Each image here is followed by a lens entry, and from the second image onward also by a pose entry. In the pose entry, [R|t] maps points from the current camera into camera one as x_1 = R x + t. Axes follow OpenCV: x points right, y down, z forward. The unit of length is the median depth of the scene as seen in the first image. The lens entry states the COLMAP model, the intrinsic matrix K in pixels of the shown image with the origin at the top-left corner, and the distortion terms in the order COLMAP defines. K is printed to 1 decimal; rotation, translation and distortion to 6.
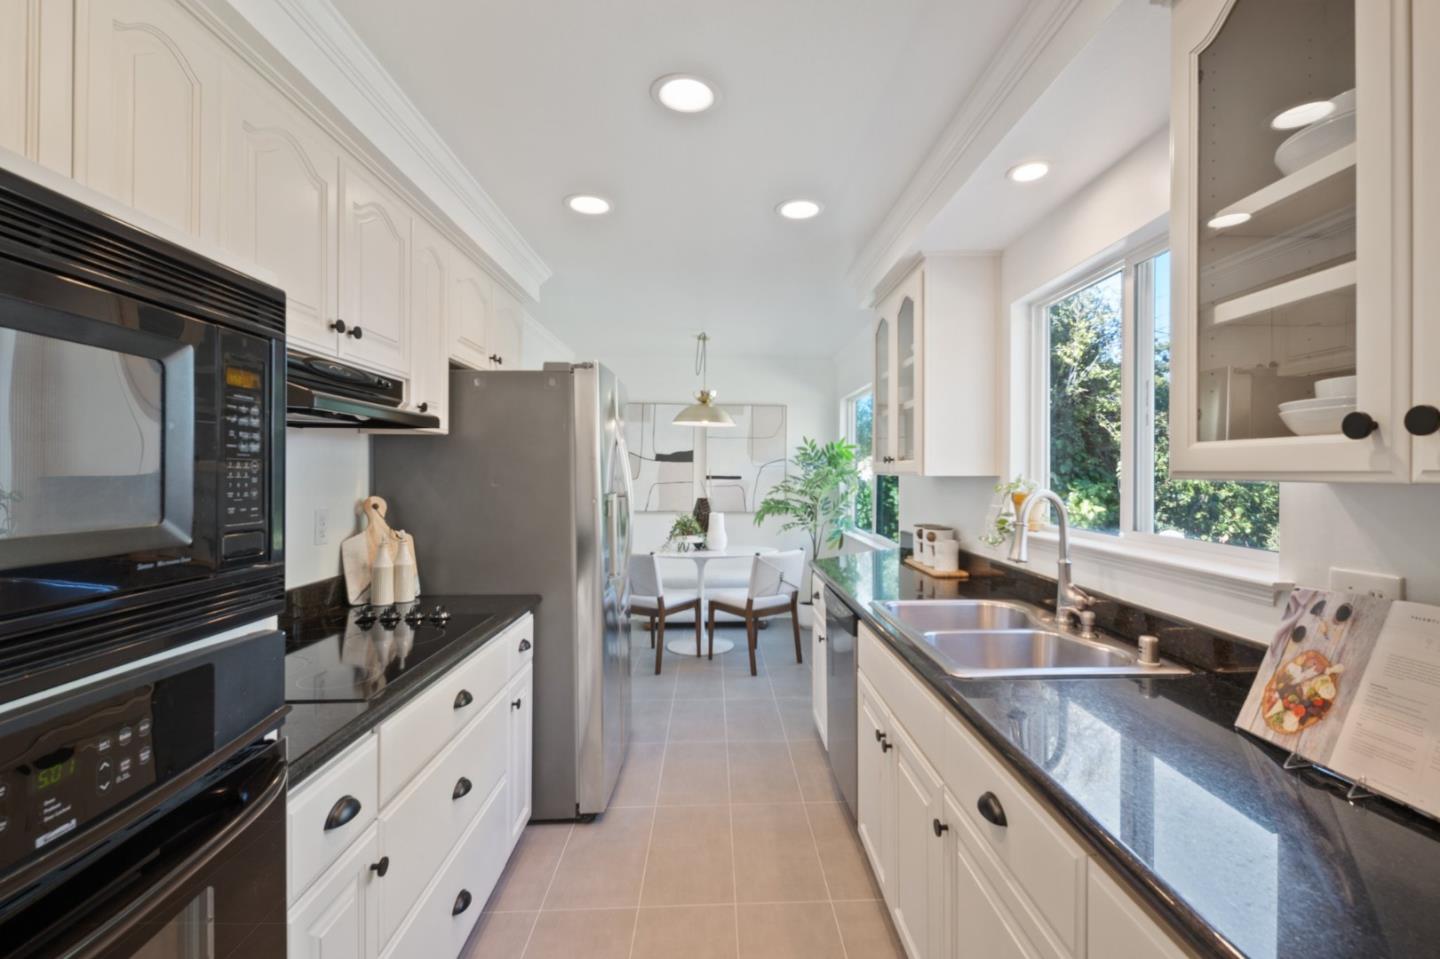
lens RADIAL K [[651.7, 0, 720.0], [0, 651.7, 479.5], [0, 0, 1]] dist [-0.000779, -0.000629]
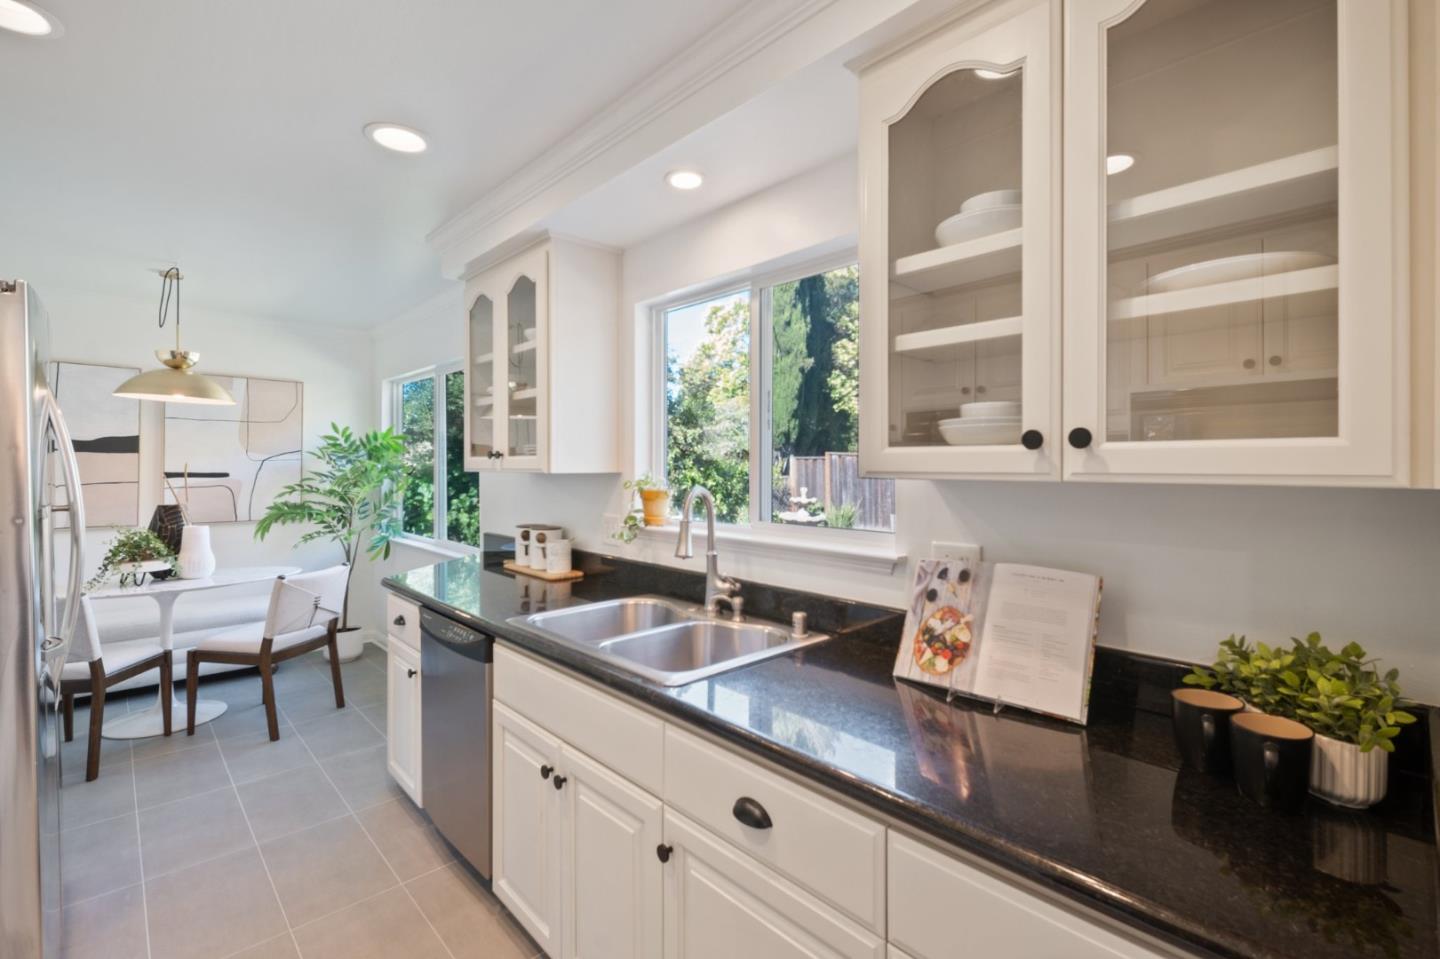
lens RADIAL K [[659.8, 0, 759.9], [0, 659.8, 470.7], [0, 0, 1]] dist [0.000357, -0.001064]
pose [[0.724735, -0.005961, 0.689002, -0.104794], [0.008225, 0.999966, 0.000000, -0.006055], [-0.688979, 0.005667, 0.724759, 0.105291]]
